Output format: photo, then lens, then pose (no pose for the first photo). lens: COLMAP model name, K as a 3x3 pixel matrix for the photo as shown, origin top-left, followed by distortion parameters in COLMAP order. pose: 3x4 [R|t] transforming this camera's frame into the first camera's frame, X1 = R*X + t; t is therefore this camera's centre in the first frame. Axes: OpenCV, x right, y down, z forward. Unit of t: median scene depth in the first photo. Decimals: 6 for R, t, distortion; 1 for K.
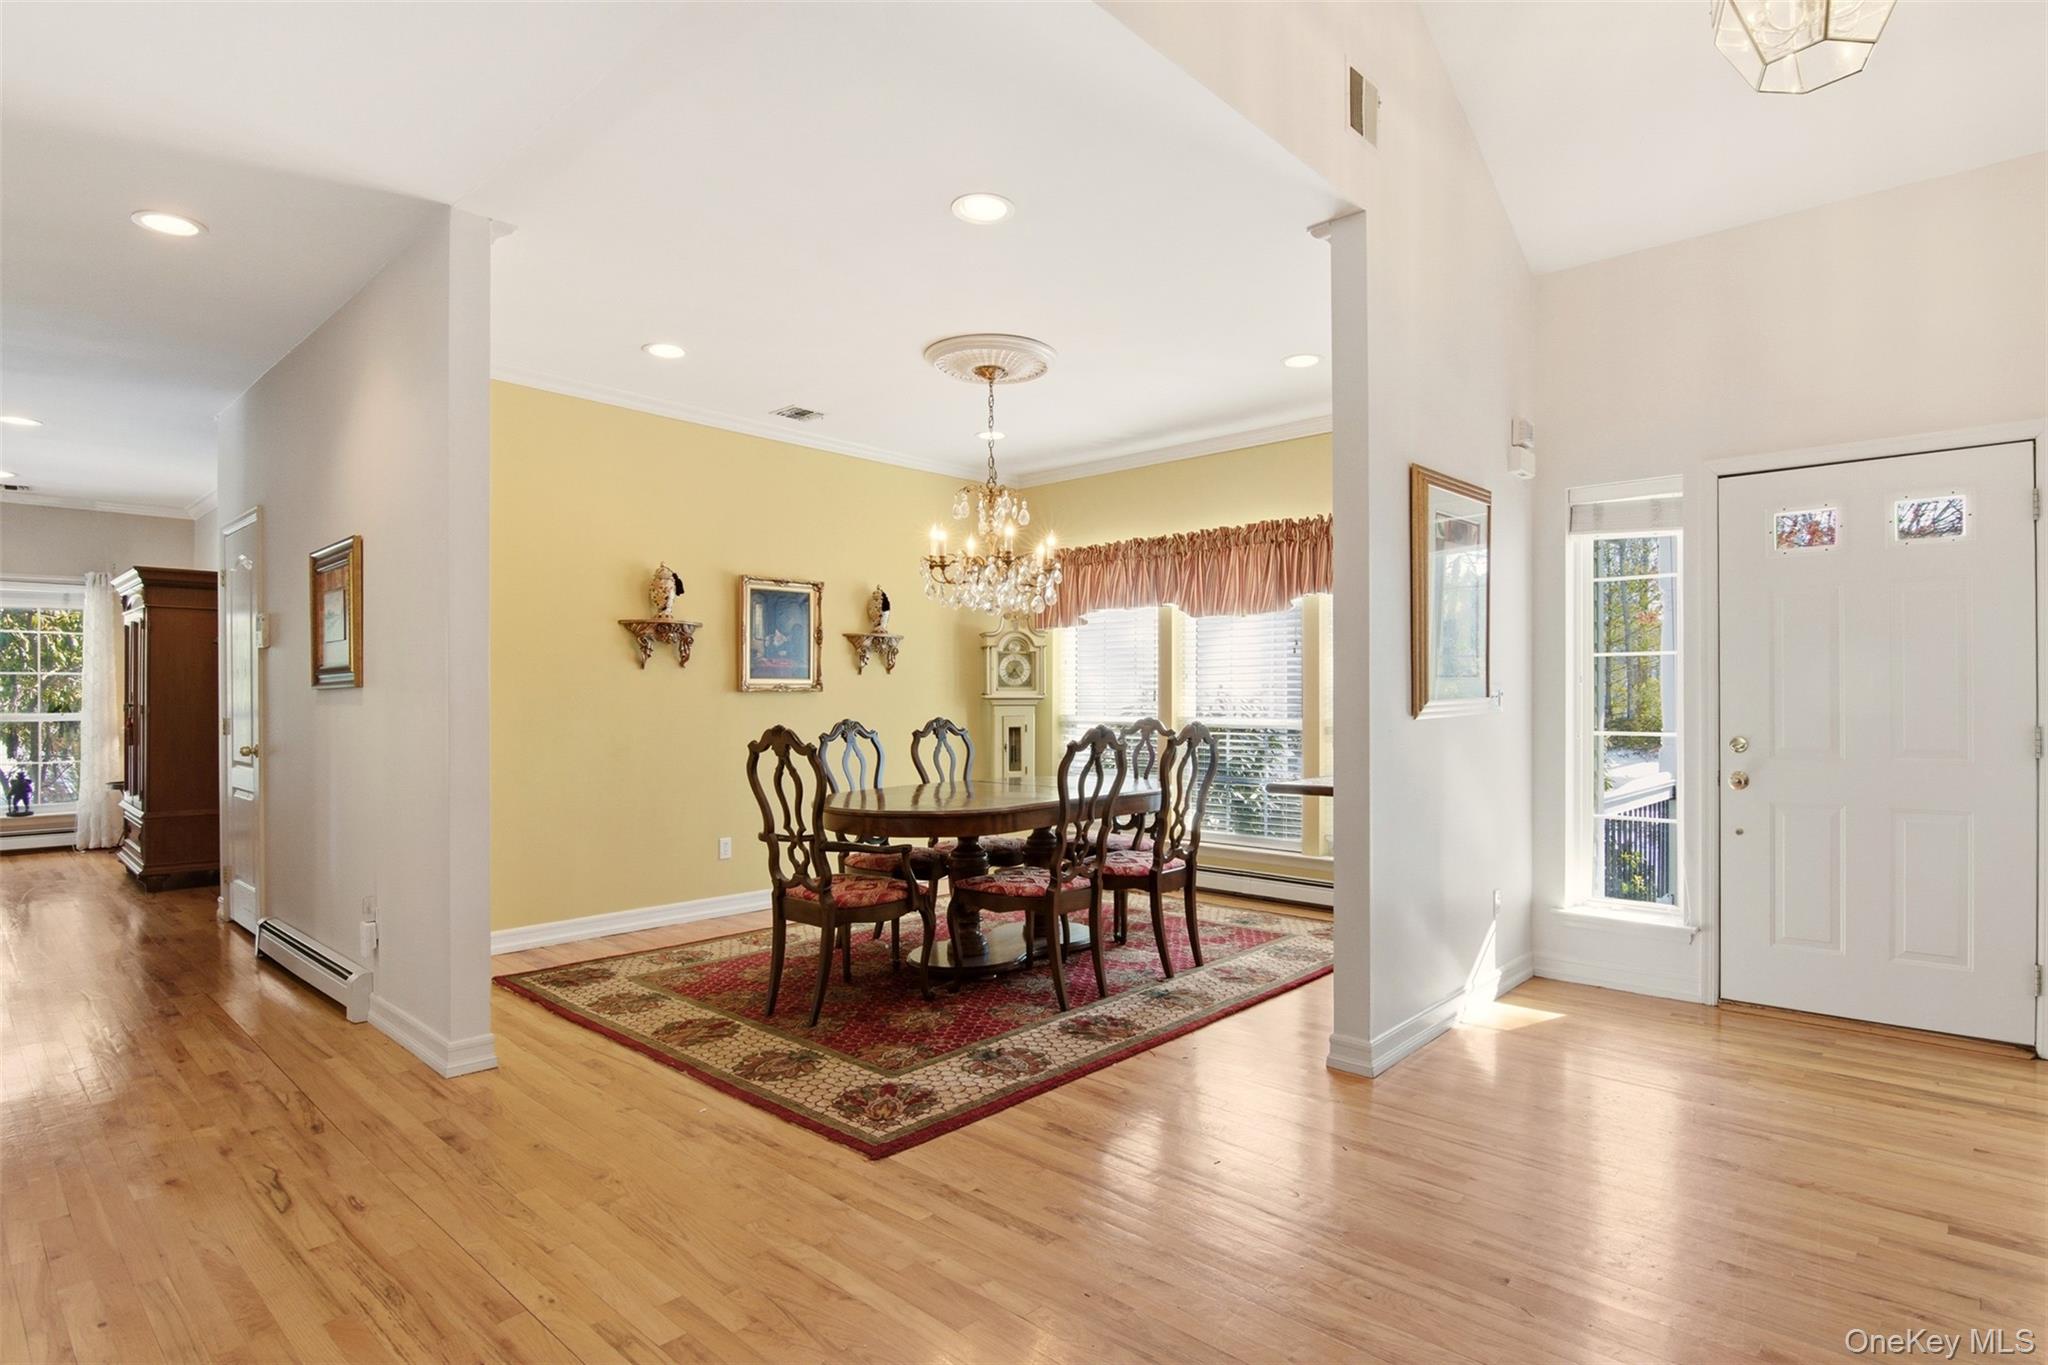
lens RADIAL K [[1070.7, 0, 1024.0], [0, 1070.7, 682.5], [0, 0, 1]] dist [-0.019861, -0.001809]
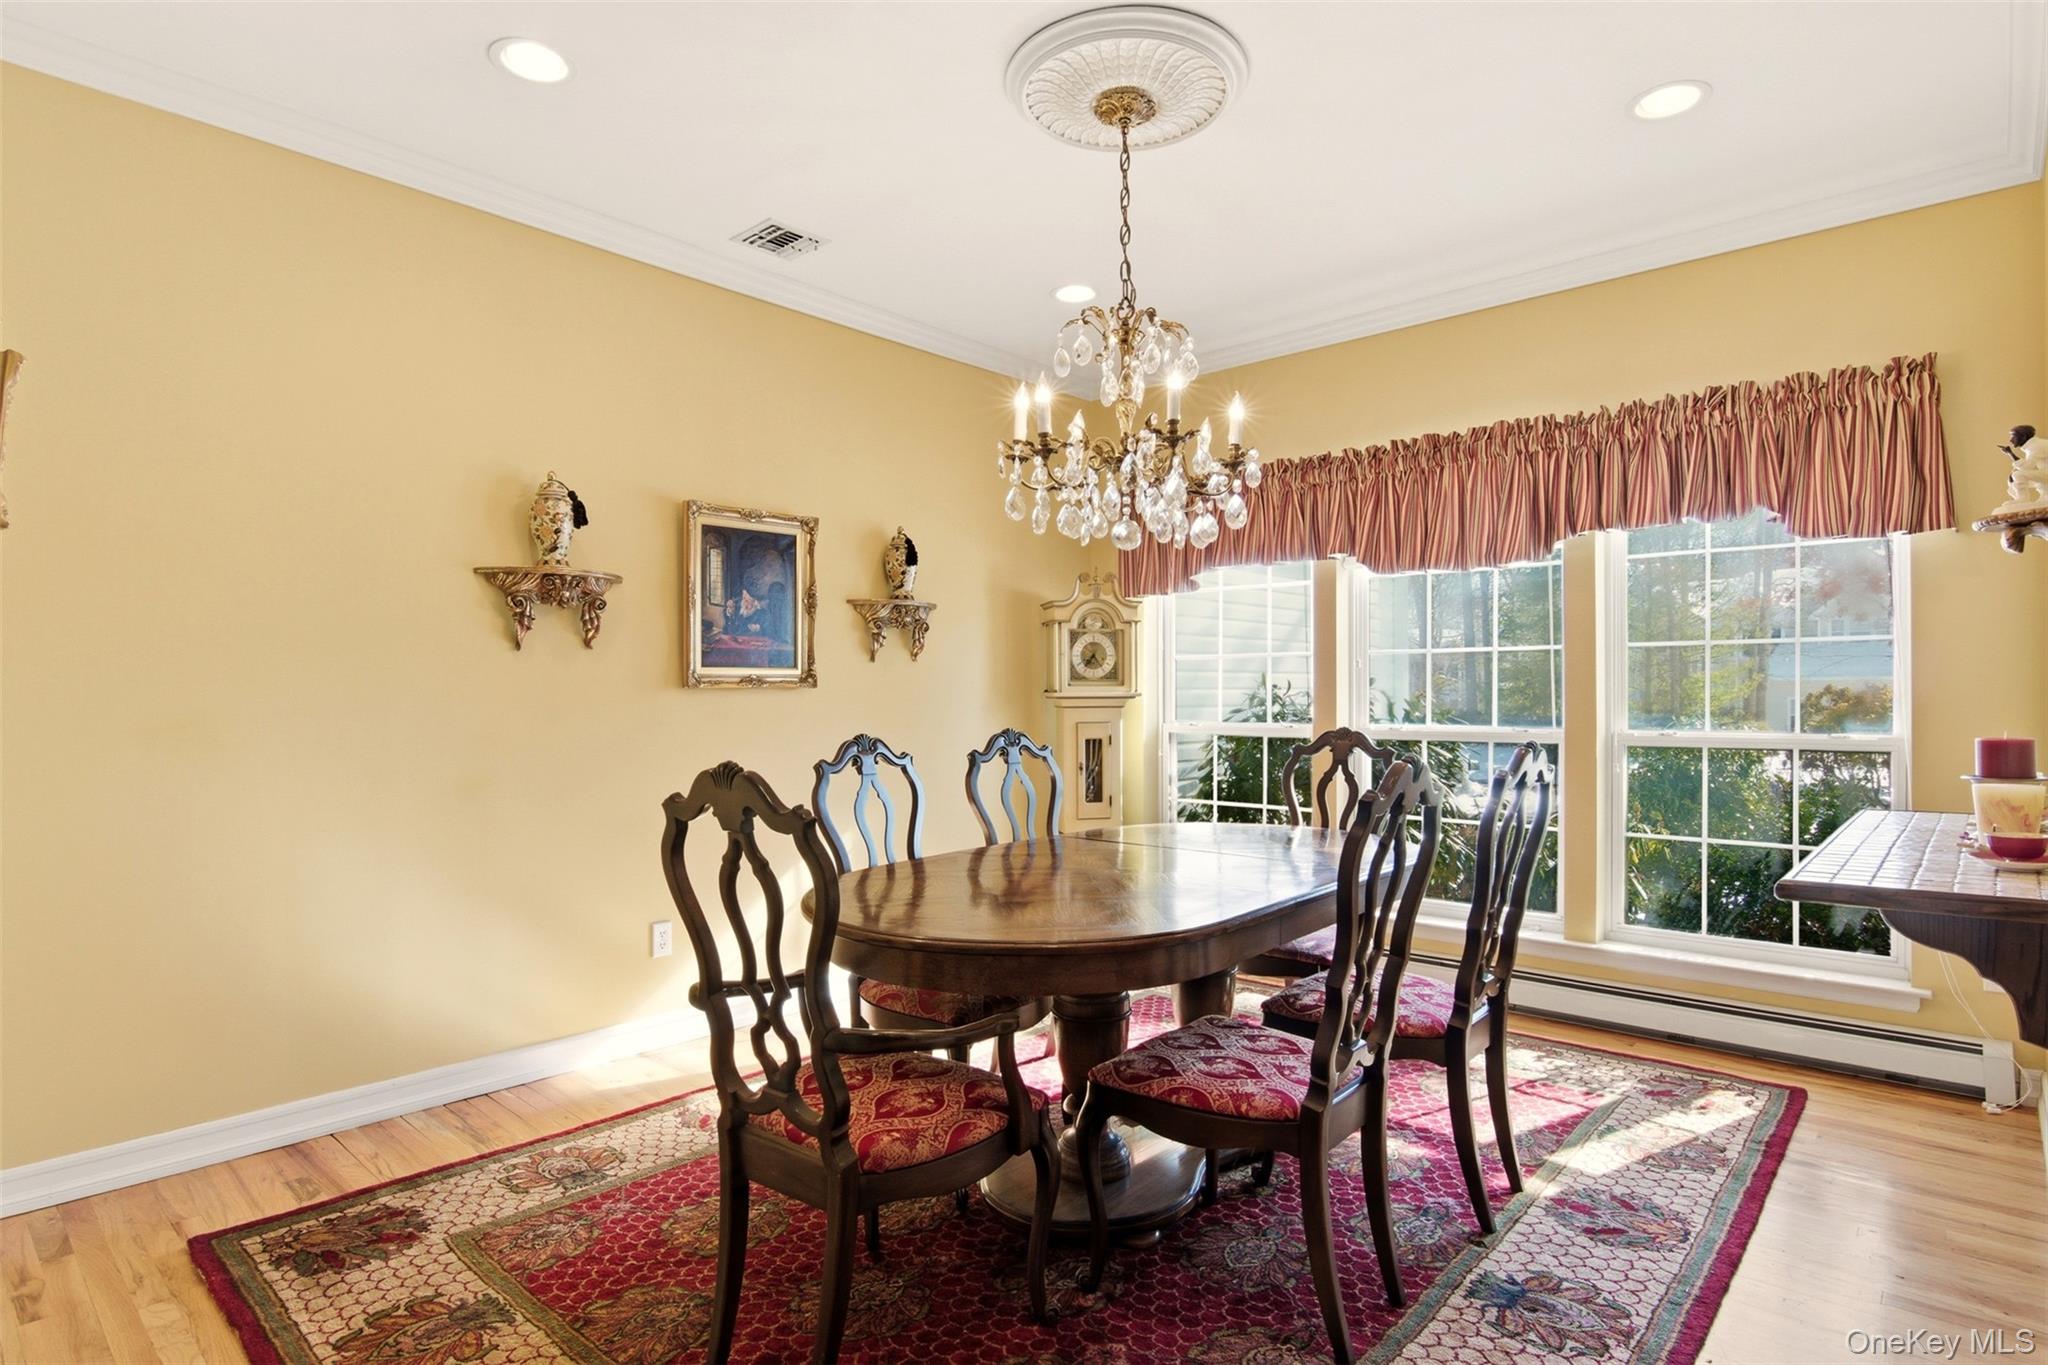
lens RADIAL K [[1070.7, 0, 1024.0], [0, 1070.7, 682.5], [0, 0, 1]] dist [-0.019861, -0.001809]
pose [[0.999917, -0.002079, 0.012738, -0.080461], [0.002031, 0.999991, 0.003714, 0.003897], [-0.012745, -0.003688, 0.999912, 0.397960]]
